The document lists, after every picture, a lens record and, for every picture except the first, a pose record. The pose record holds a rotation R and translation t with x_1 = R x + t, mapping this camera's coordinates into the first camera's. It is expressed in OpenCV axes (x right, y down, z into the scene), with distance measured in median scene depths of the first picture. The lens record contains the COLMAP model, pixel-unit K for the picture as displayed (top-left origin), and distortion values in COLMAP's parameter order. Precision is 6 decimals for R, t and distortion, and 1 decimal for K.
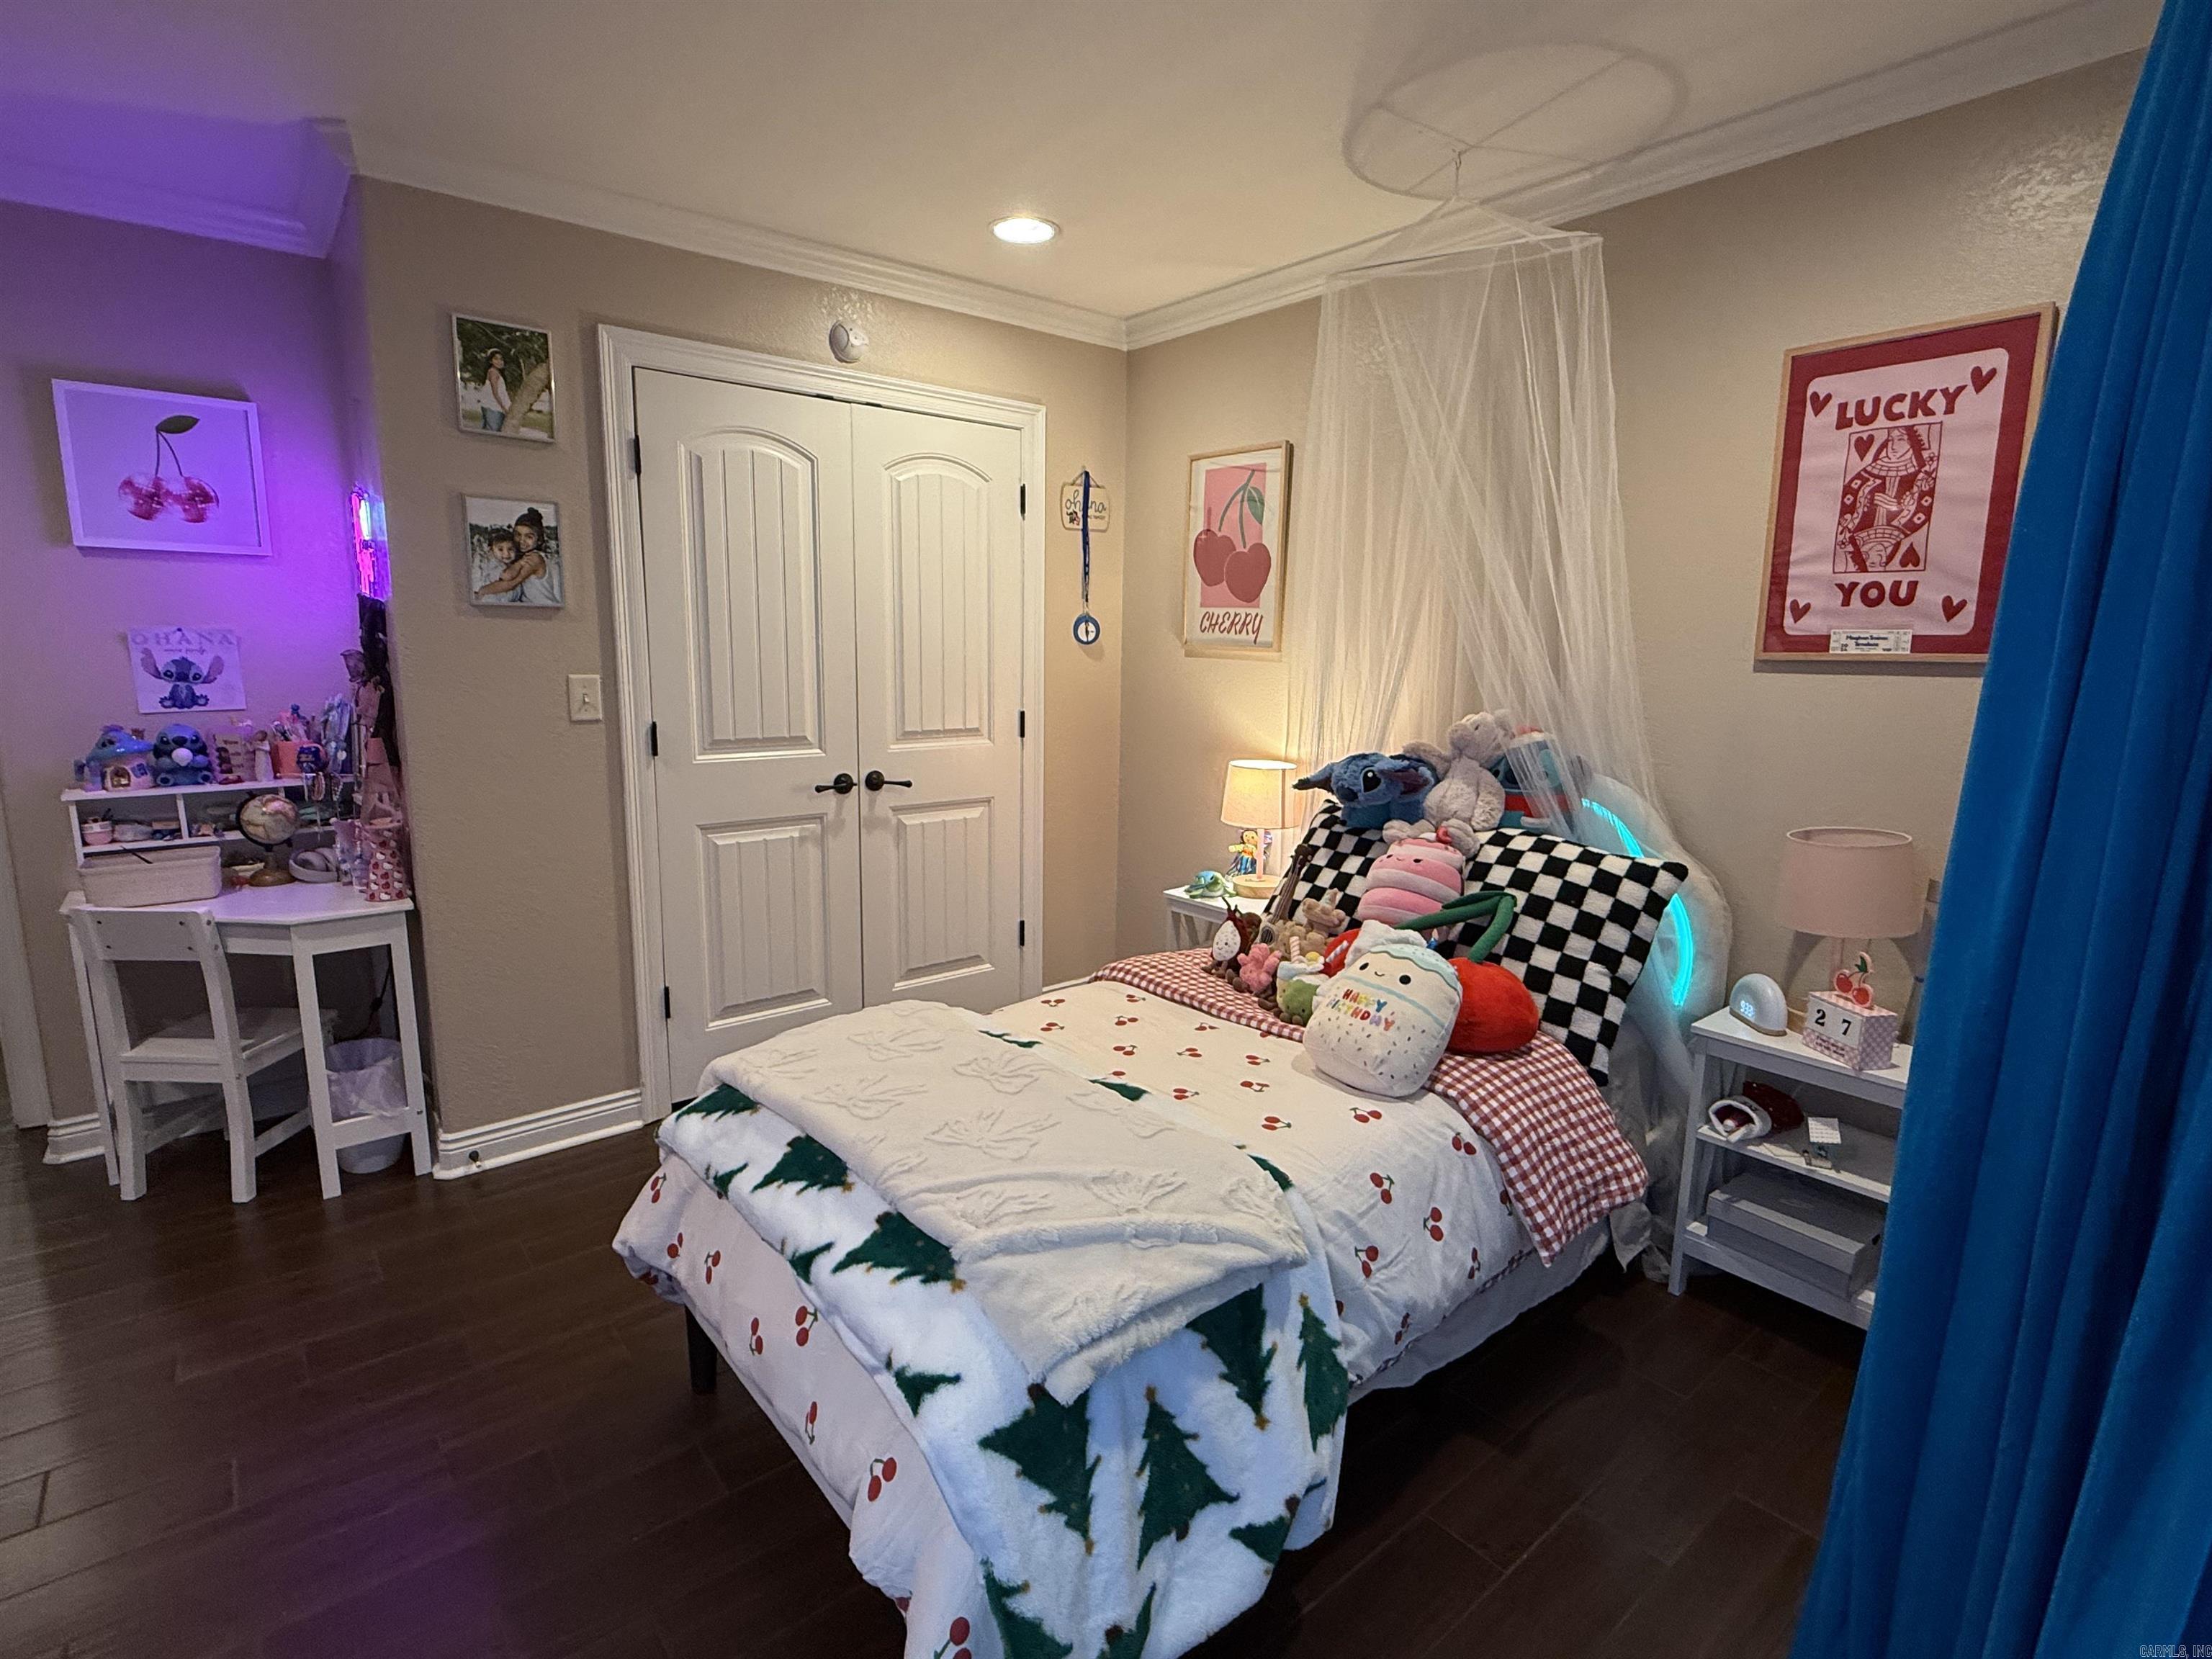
lens RADIAL K [[1087.0, 0, 1102.0], [0, 1087.0, 832.3], [0, 0, 1]] dist [-0.001848, -0.000166]
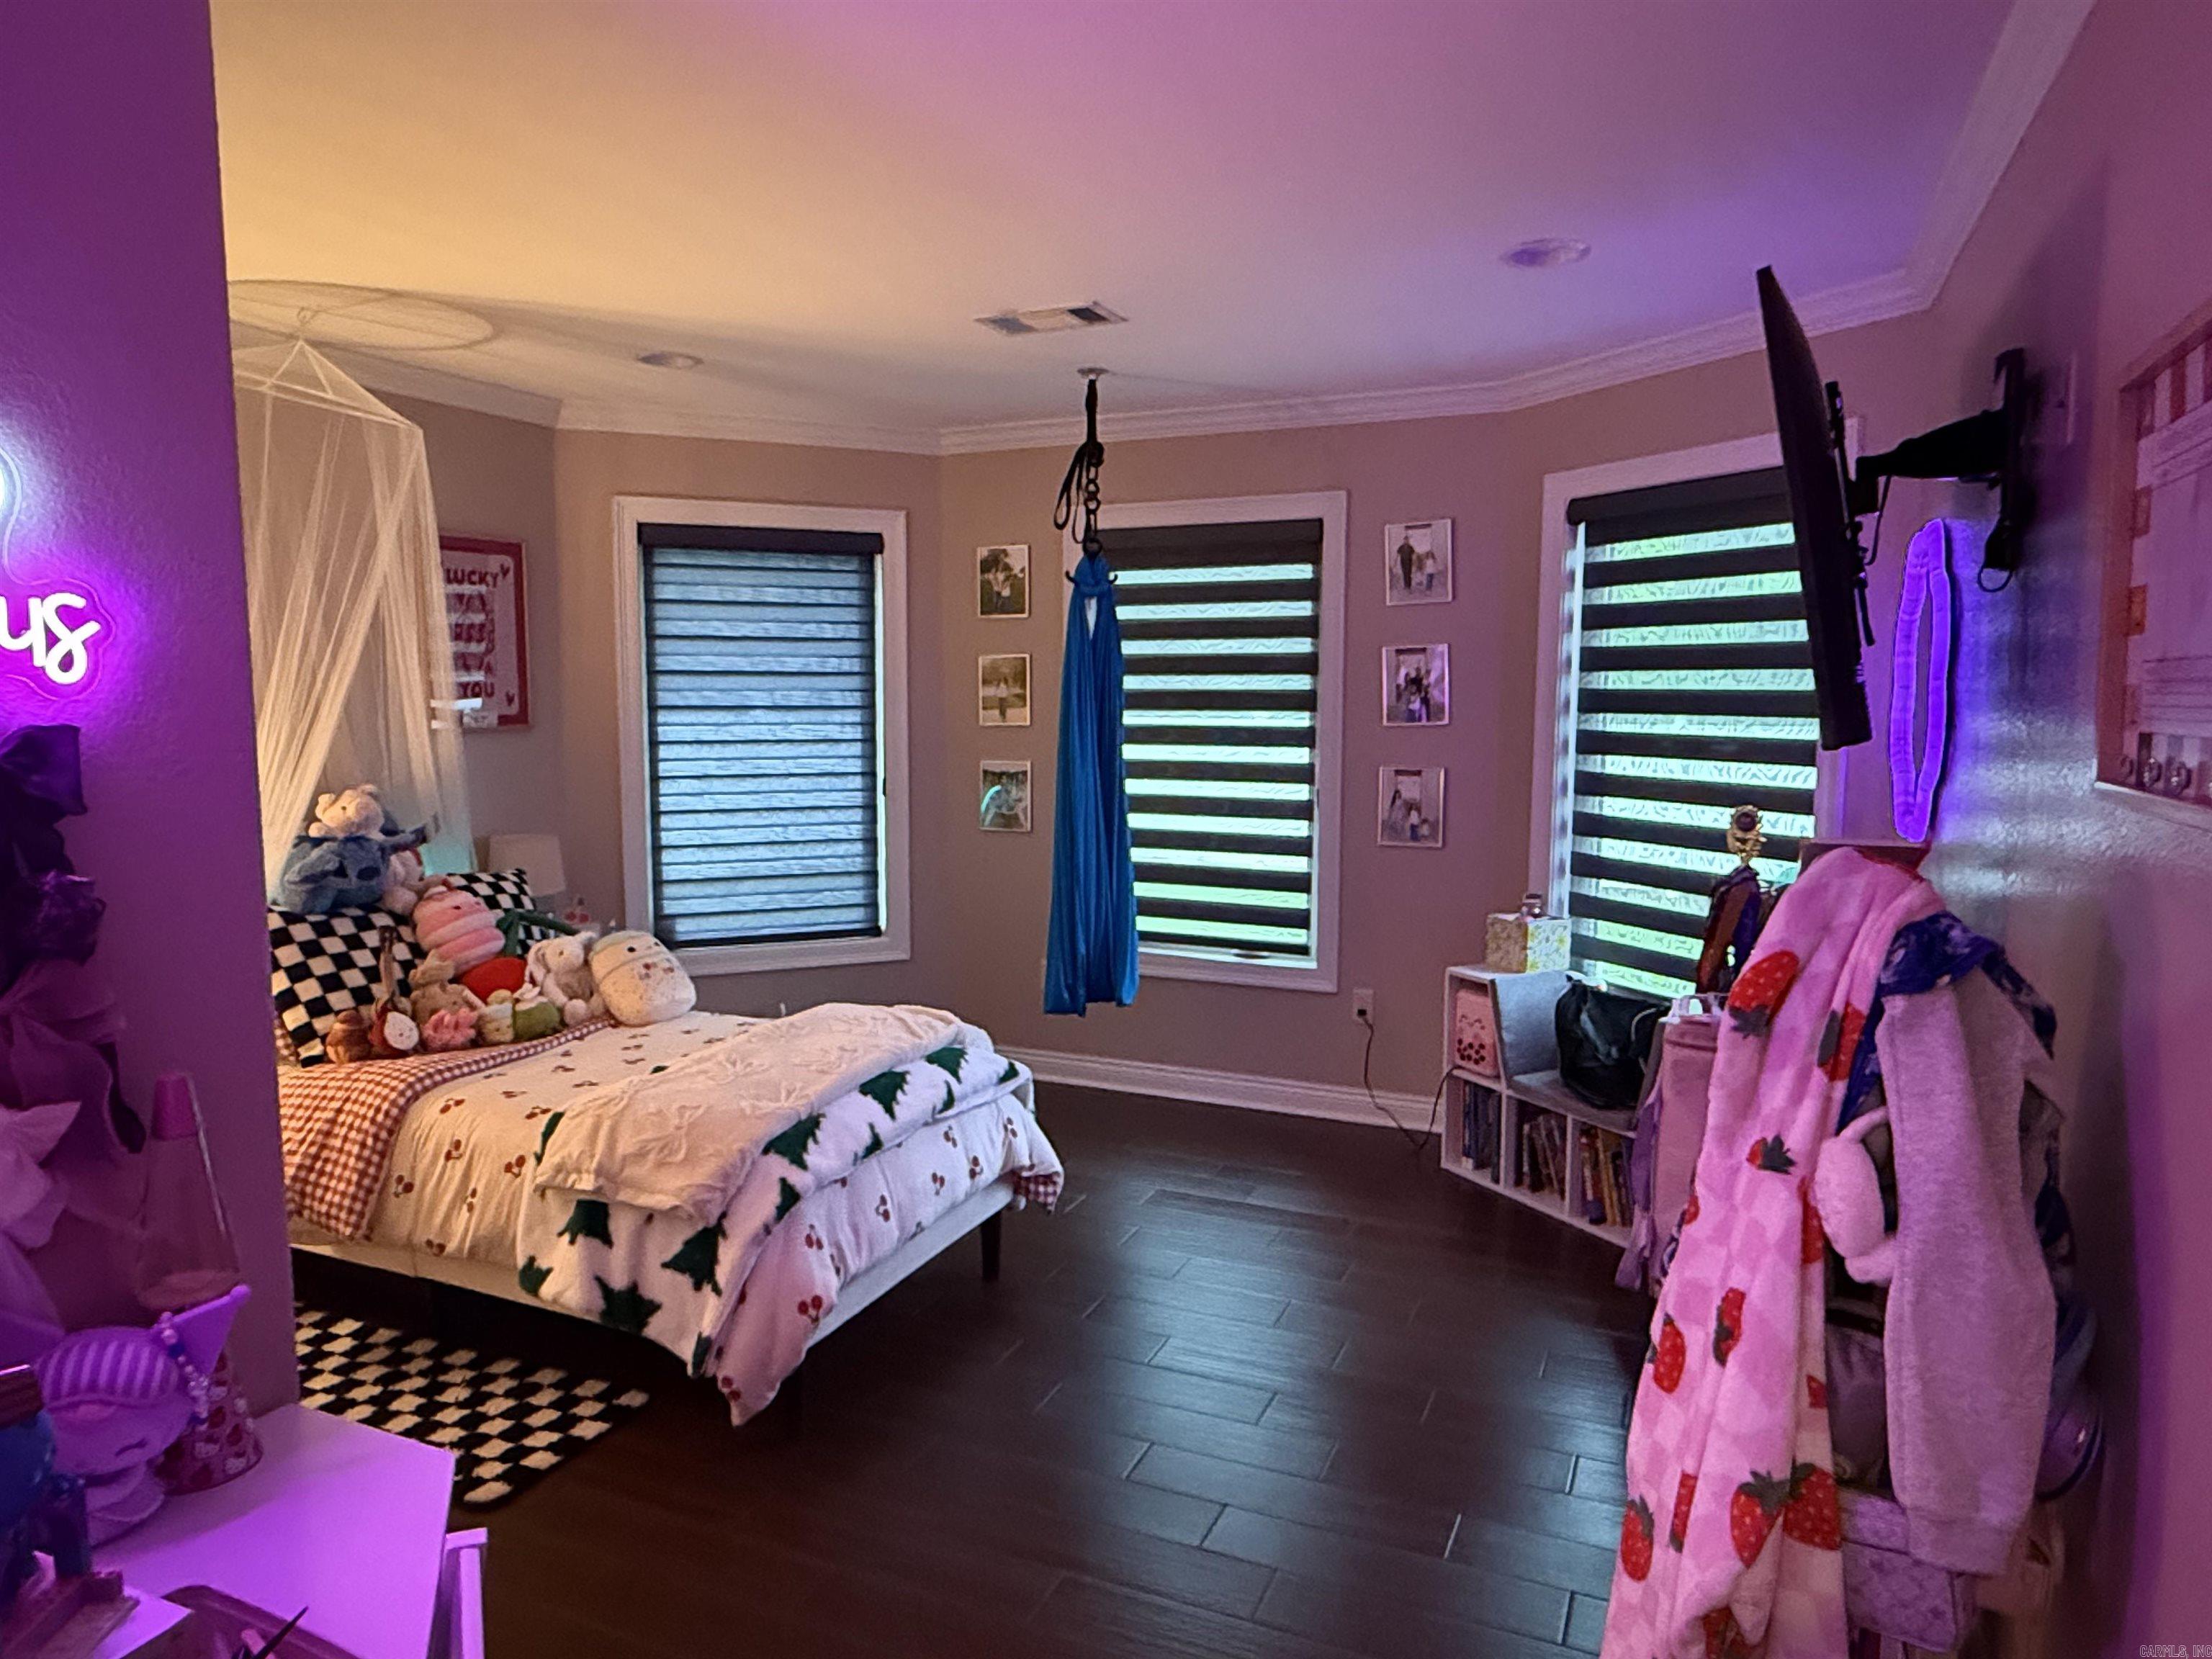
lens RADIAL K [[1401.3, 0, 1102.5], [0, 1401.3, 835.6], [0, 0, 1]] dist [0.000630, 0.000009]
pose [[-0.467777, -0.092582, 0.878984, -1.710403], [0.153824, 0.970794, 0.184114, -0.272219], [-0.870358, 0.221333, -0.439873, 1.263589]]
